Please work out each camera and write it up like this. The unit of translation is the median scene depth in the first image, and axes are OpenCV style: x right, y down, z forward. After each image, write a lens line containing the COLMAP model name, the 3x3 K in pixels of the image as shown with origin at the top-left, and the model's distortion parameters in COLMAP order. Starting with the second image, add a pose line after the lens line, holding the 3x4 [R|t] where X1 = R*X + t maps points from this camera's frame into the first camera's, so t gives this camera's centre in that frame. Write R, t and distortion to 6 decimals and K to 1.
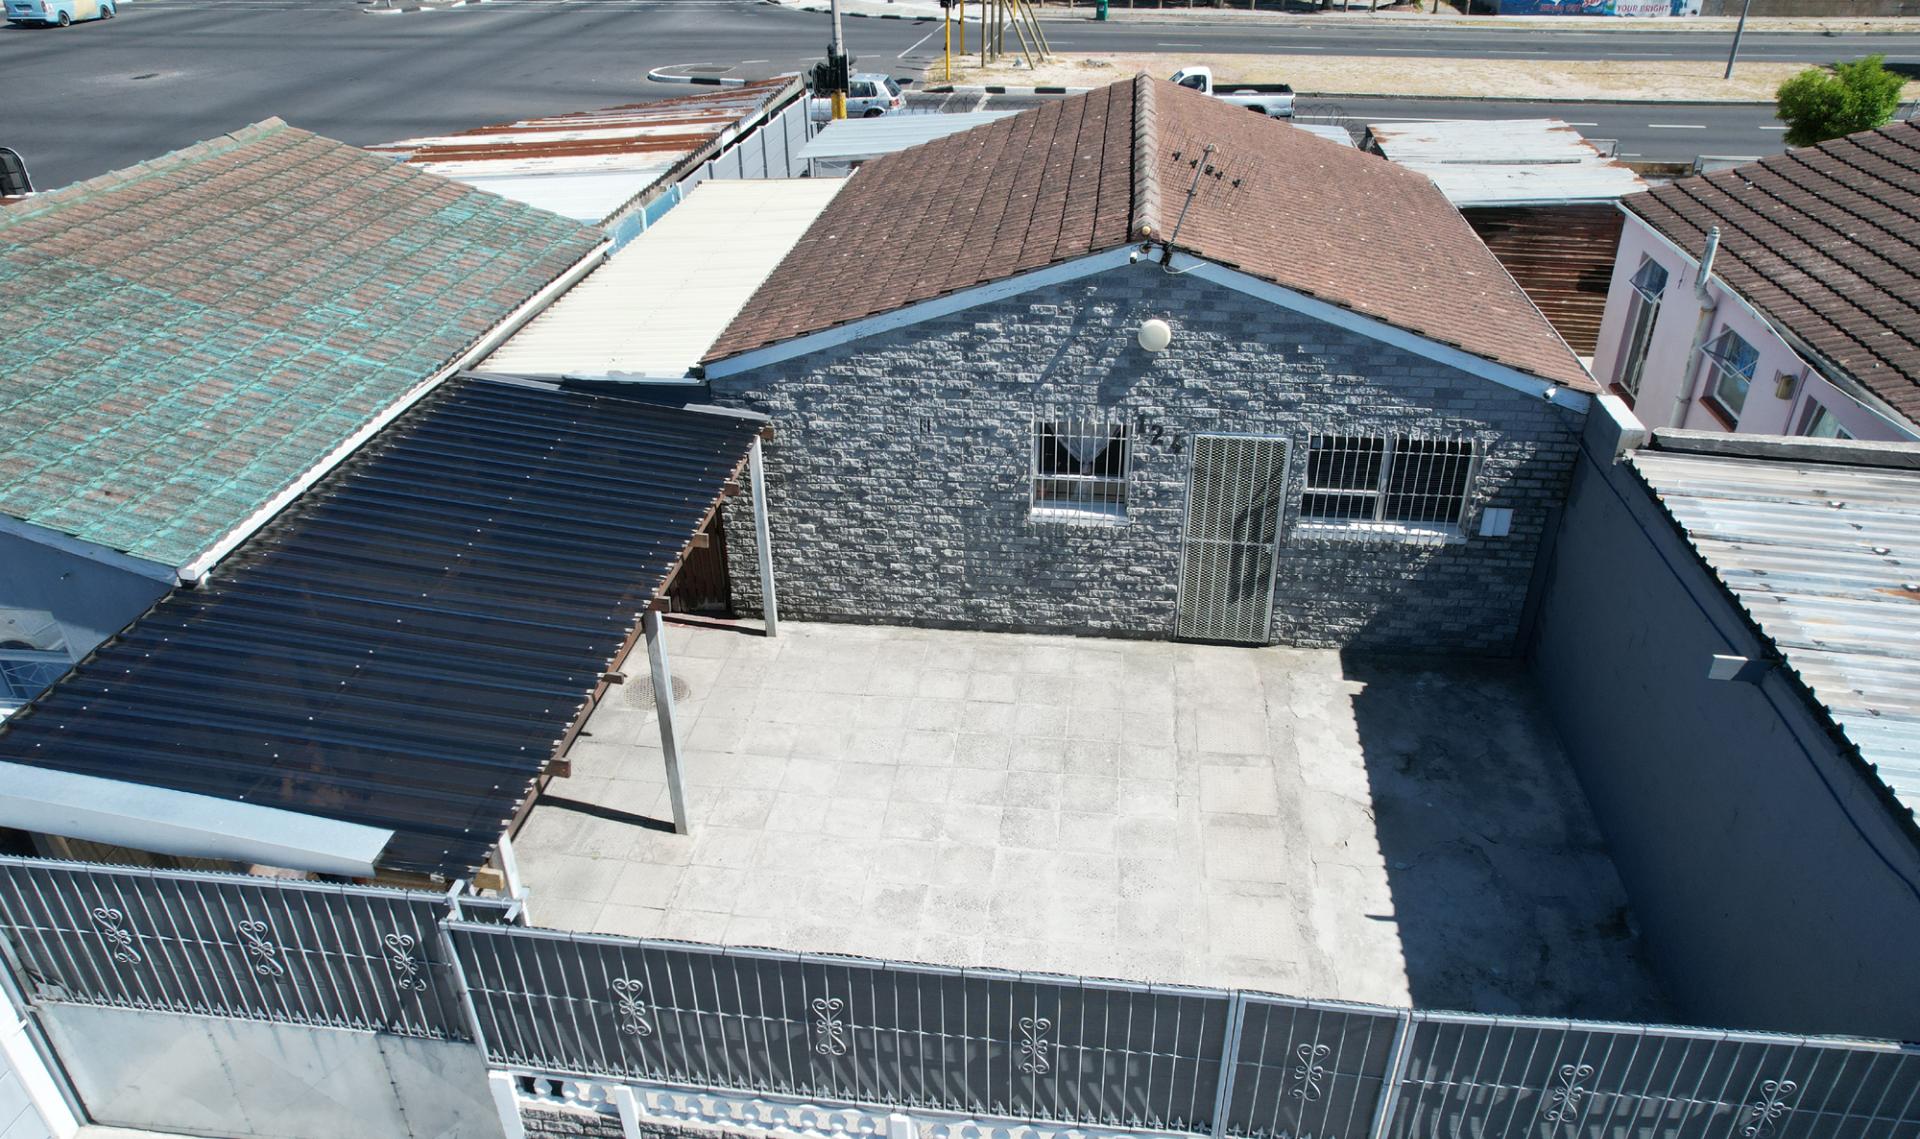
lens RADIAL K [[1297.3, 0, 991.4], [0, 1297.3, 581.3], [0, 0, 1]] dist [-0.074304, 0.059043]
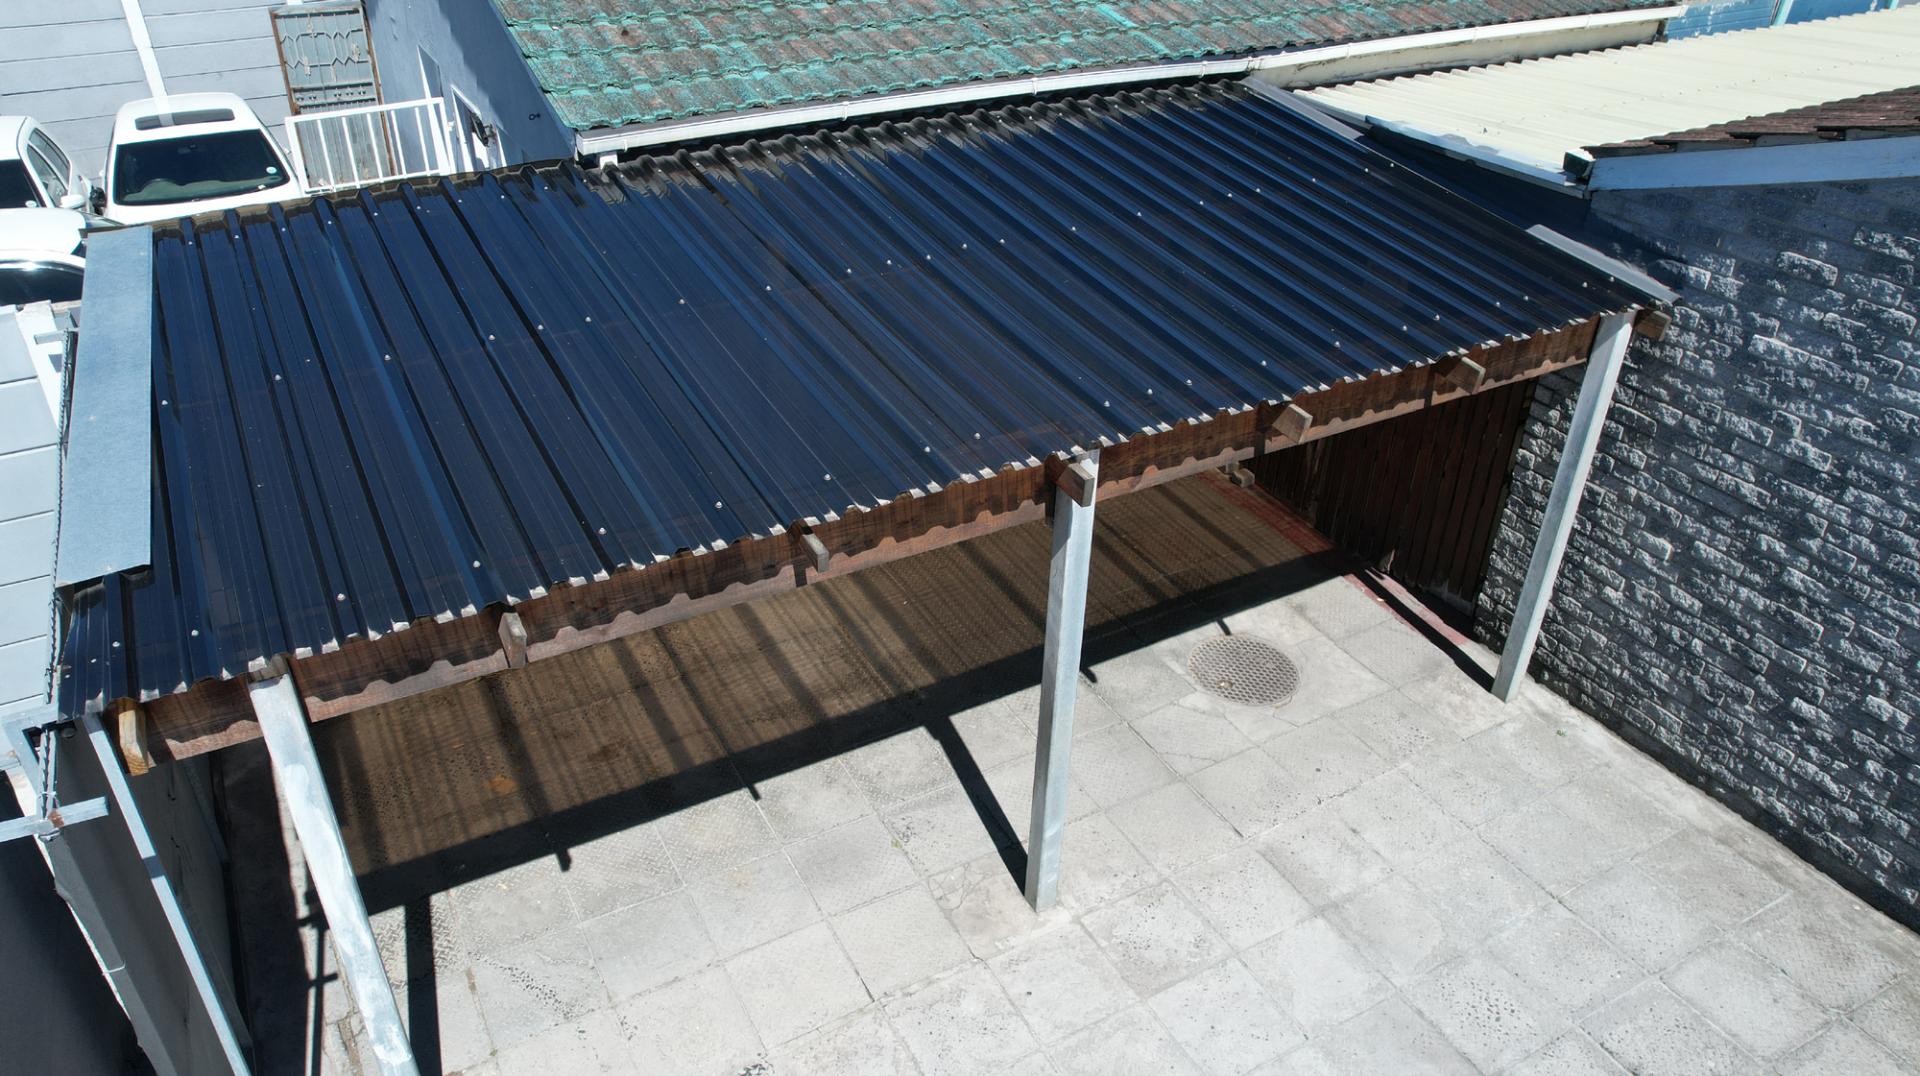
lens RADIAL K [[1301.3, 0, 914.7], [0, 1301.3, 510.2], [0, 0, 1]] dist [-0.088688, 0.084862]
pose [[0.560913, 0.430895, -0.706899, 0.038719], [-0.420145, 0.883903, 0.205411, -0.036253], [0.713341, 0.181782, 0.676831, 0.500536]]
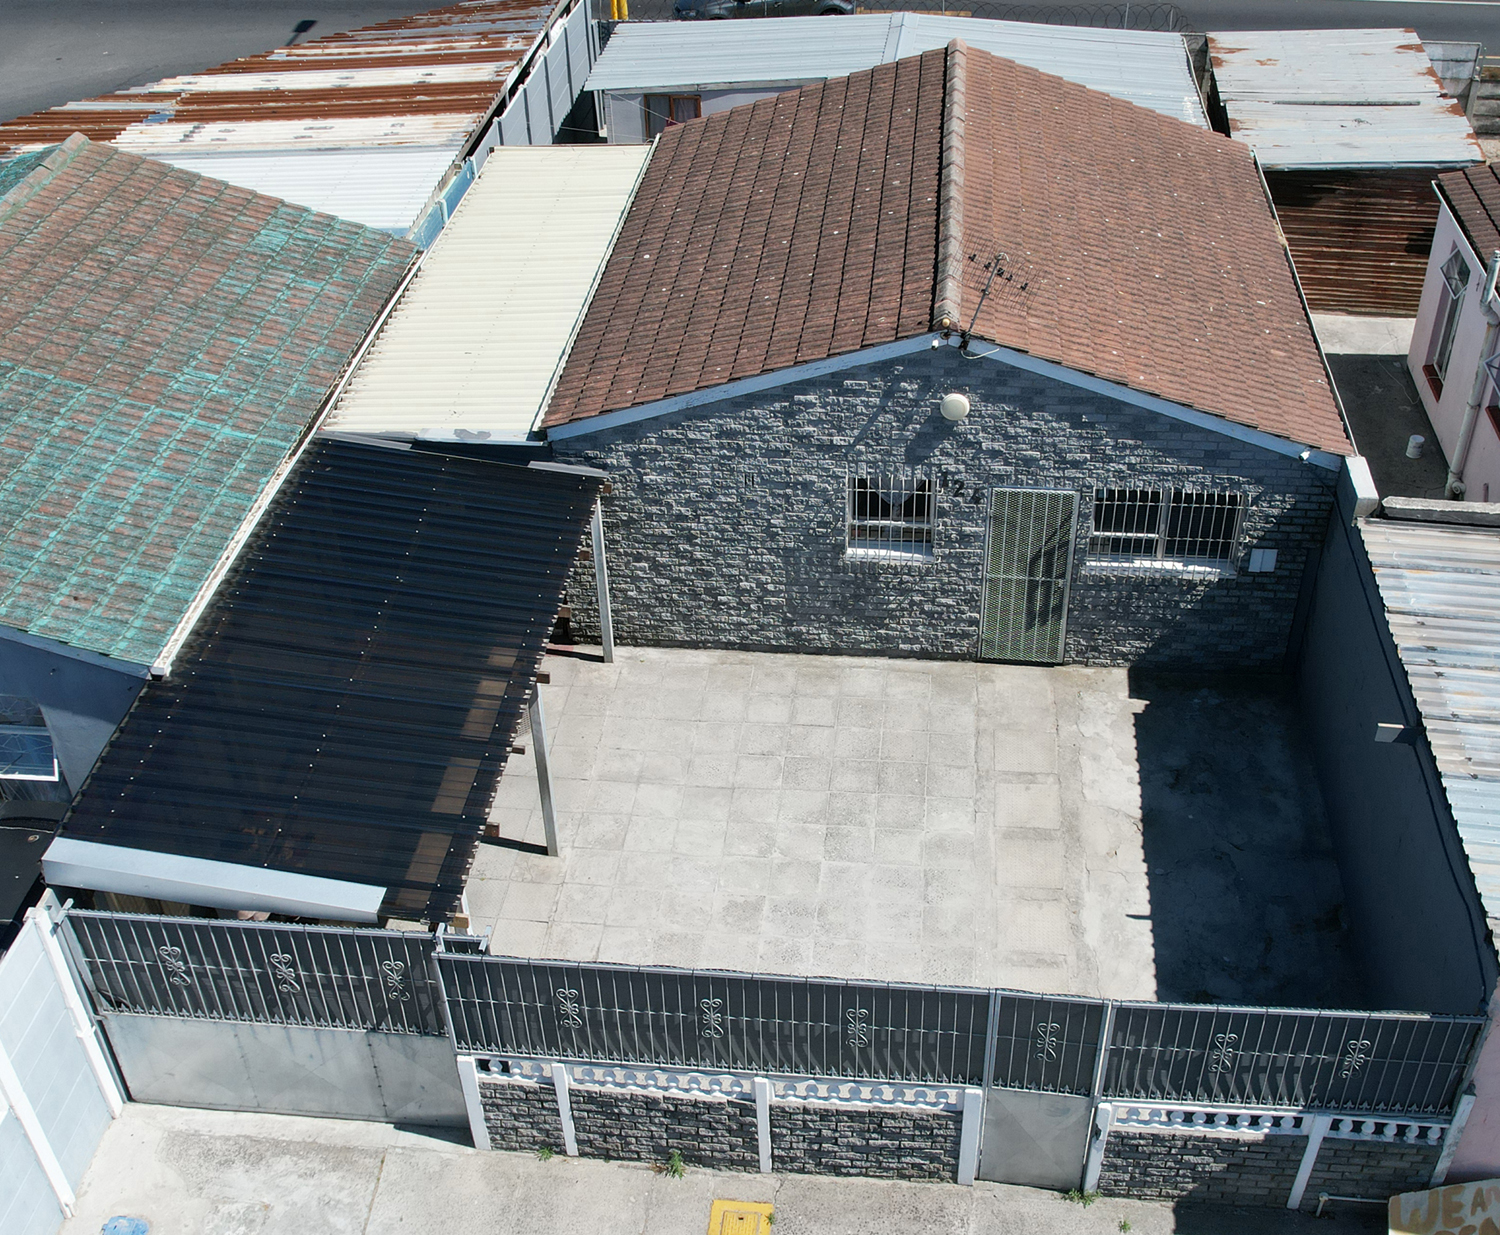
lens RADIAL K [[1664.6, 0, 848.0], [0, 1664.6, 616.1], [0, 0, 1]] dist [-0.054961, -0.003569]
pose [[0.999298, -0.016061, 0.033847, -0.017295], [0.012187, 0.993667, 0.111704, -0.164000], [-0.035427, -0.111213, 0.993165, -0.427083]]
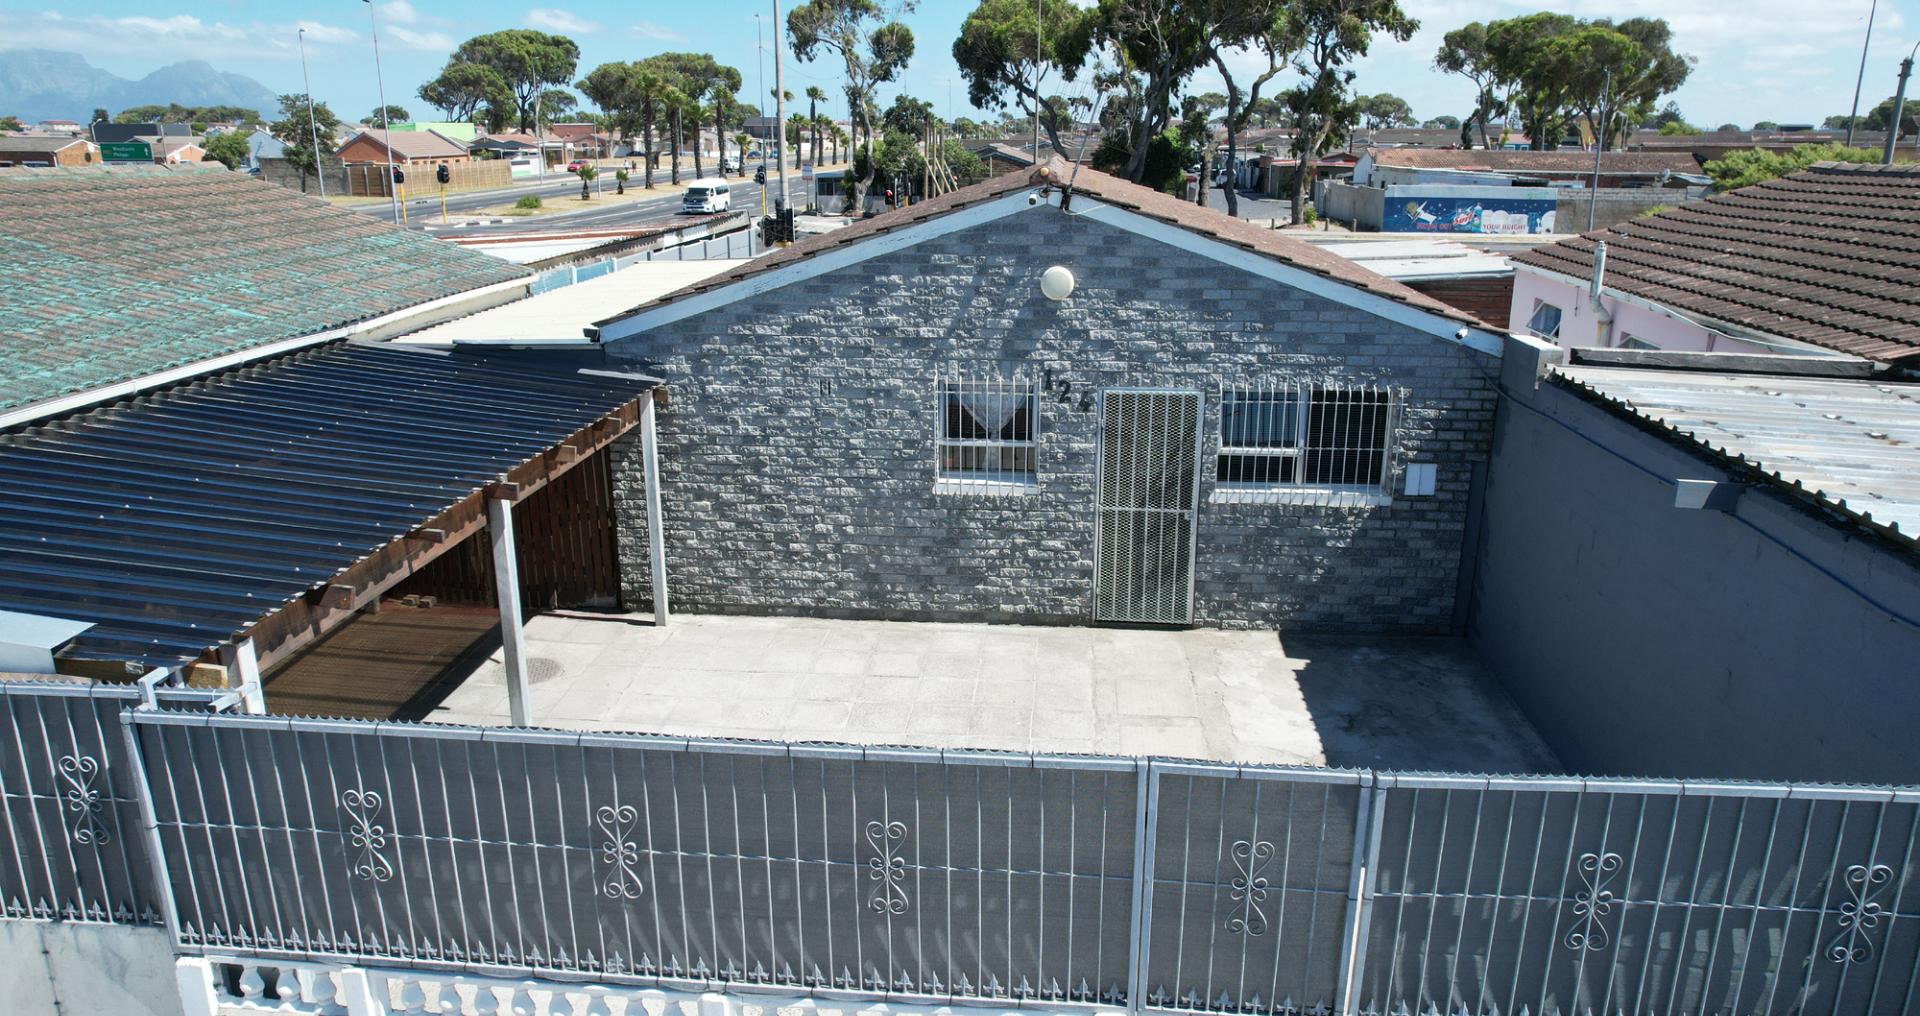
lens RADIAL K [[1214.4, 0, 980.3], [0, 1214.4, 477.5], [0, 0, 1]] dist [-0.073019, 0.061254]
pose [[0.999531, -0.004701, 0.030273, 0.037078], [0.012057, 0.968779, -0.247634, 0.171908], [-0.028163, 0.247883, 0.968381, 0.138323]]
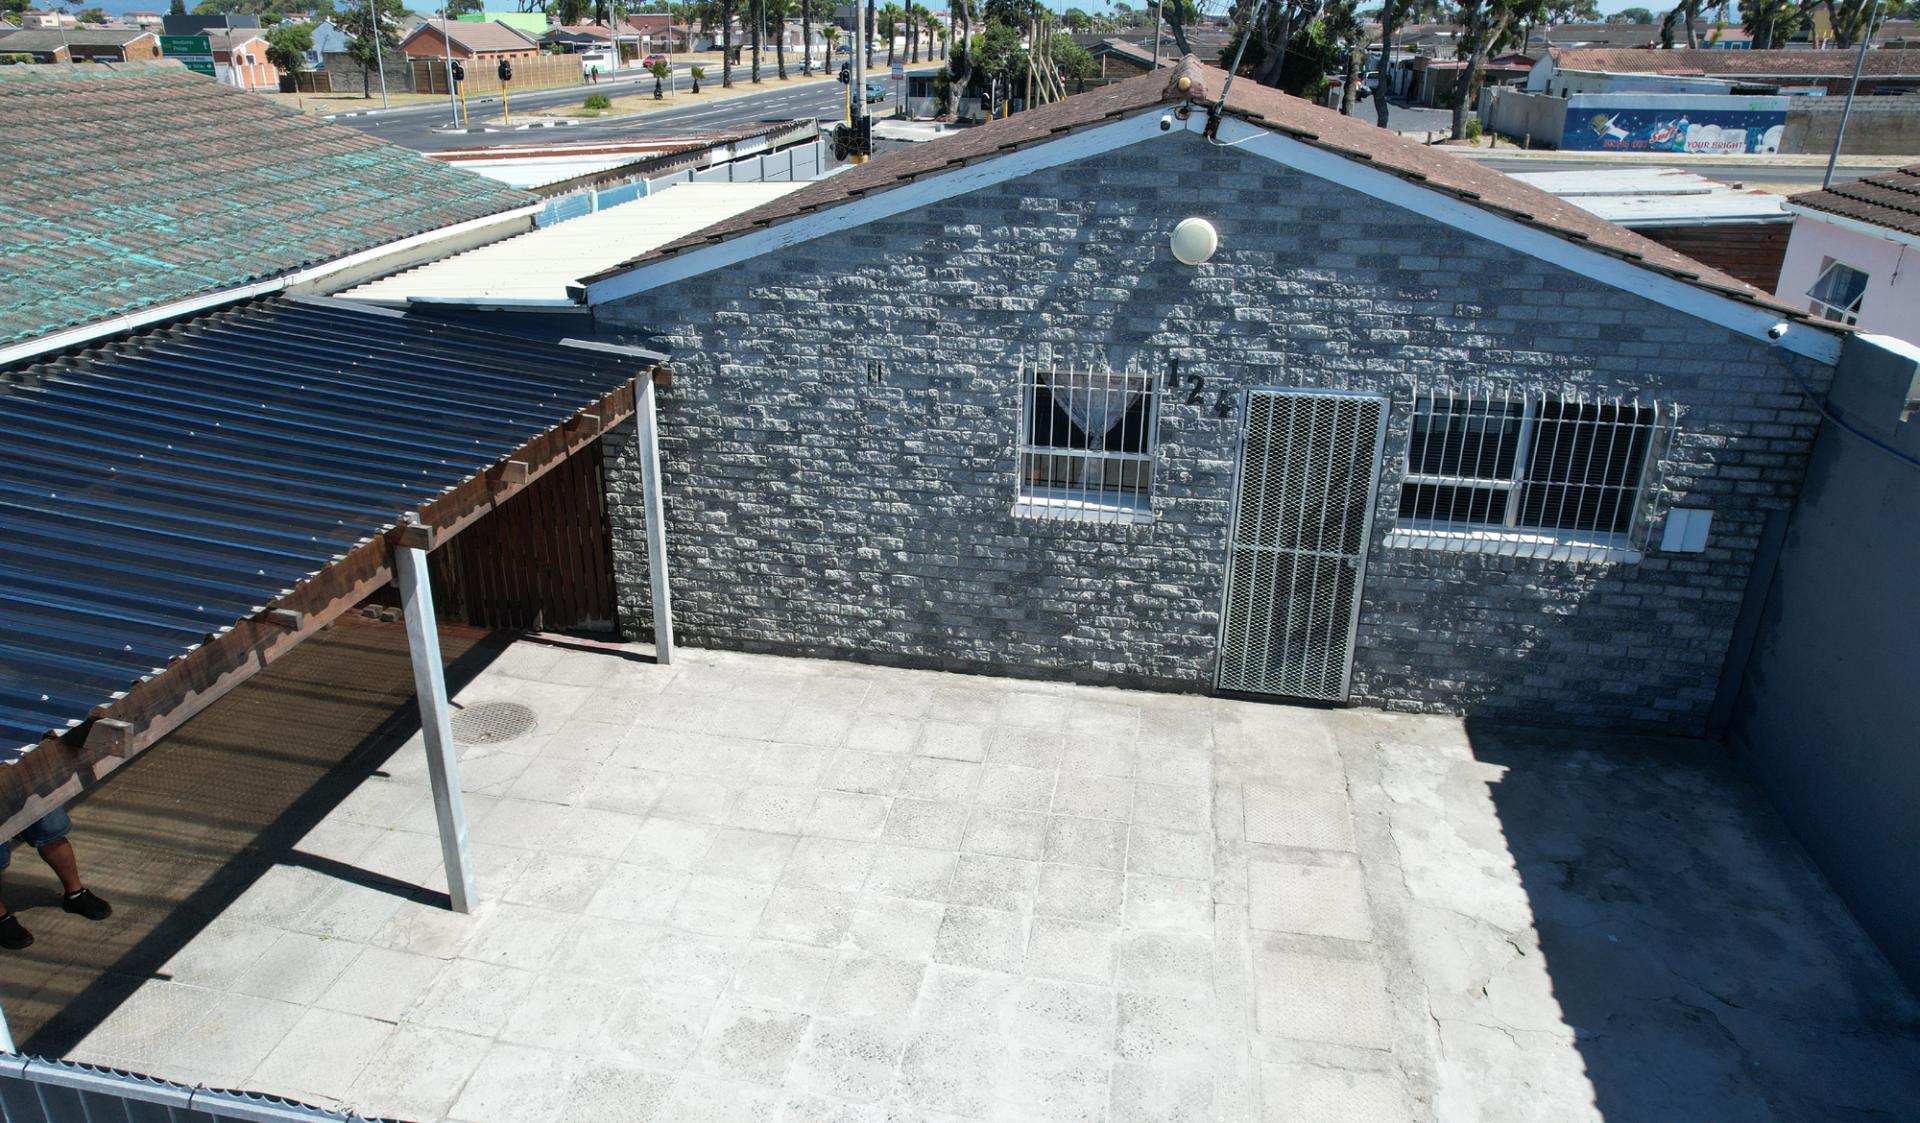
lens RADIAL K [[1291.3, 0, 925.8], [0, 1291.3, 556.6], [0, 0, 1]] dist [-0.081067, 0.071571]
pose [[0.995962, 0.038783, -0.080965, 0.040886], [-0.049252, 0.990077, -0.131609, 0.077818], [0.075057, 0.135065, 0.987990, 0.299761]]
